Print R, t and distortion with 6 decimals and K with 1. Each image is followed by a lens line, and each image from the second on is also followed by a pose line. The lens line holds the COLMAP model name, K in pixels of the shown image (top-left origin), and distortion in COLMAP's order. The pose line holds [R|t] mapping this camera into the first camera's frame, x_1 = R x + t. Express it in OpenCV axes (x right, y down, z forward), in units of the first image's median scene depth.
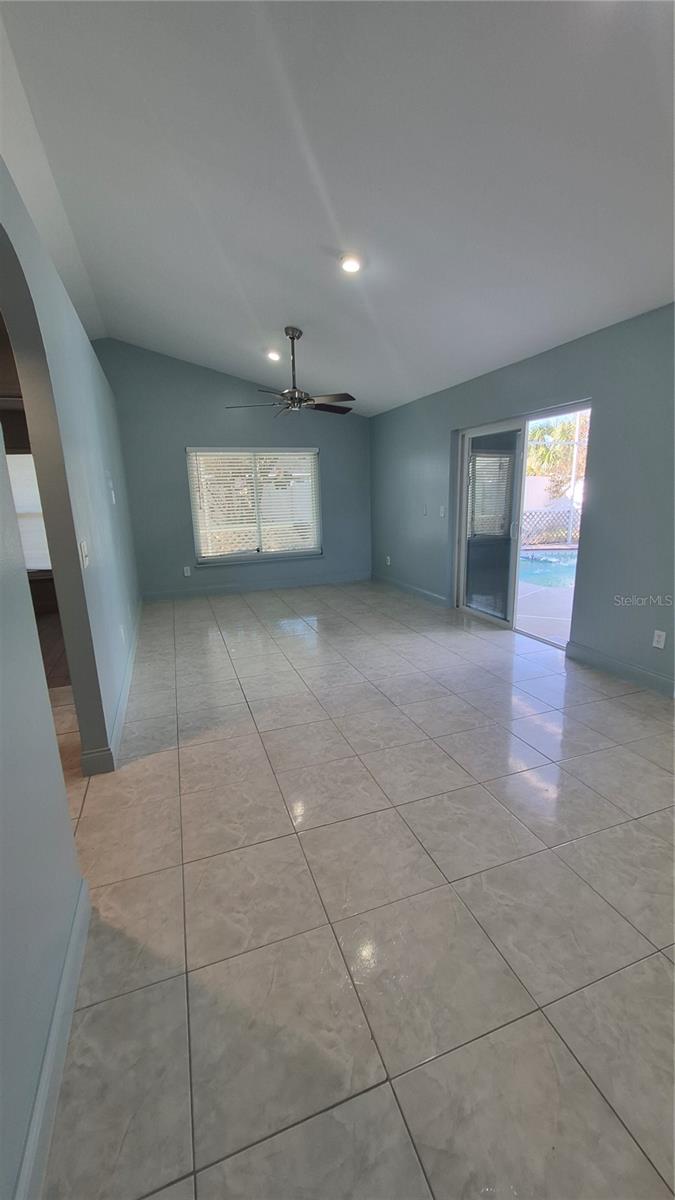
lens RADIAL K [[474.2, 0, 334.9], [0, 474.2, 601.6], [0, 0, 1]] dist [0.000025, 0.000374]
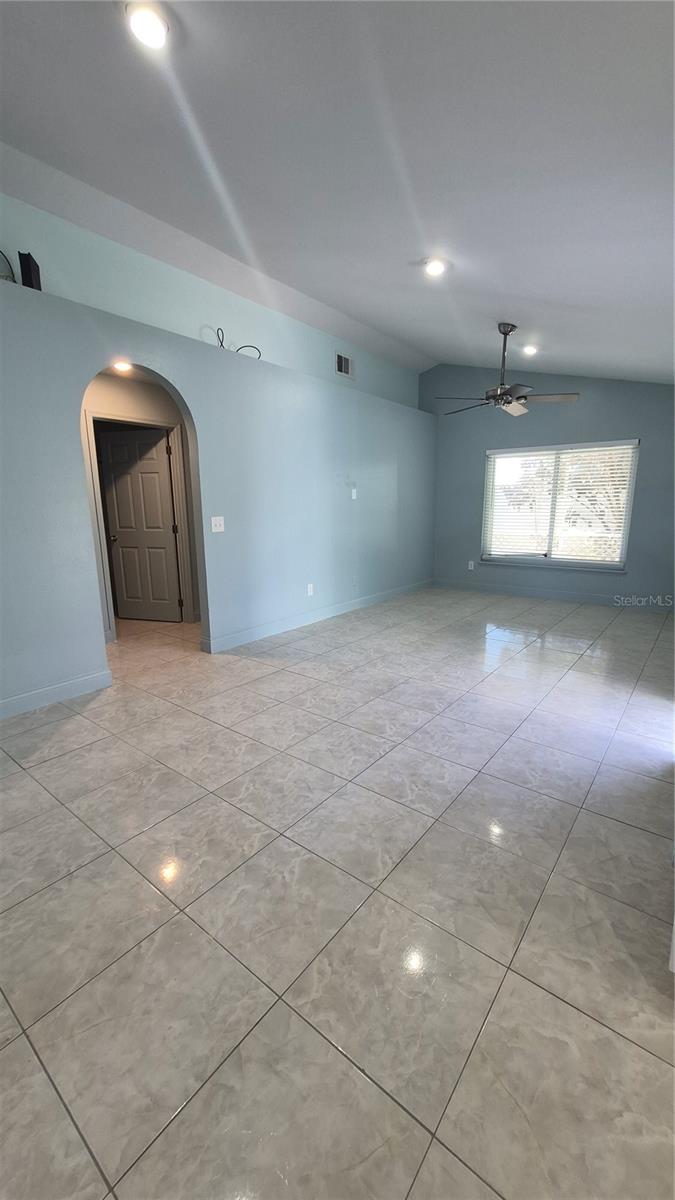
lens RADIAL K [[474.2, 0, 339.7], [0, 474.2, 597.3], [0, 0, 1]] dist [0.000025, 0.000374]
pose [[0.522850, 0.188729, -0.831270, 0.806704], [-0.201736, 0.974876, 0.094446, -0.063677], [0.828209, 0.118316, 0.547787, 0.309164]]
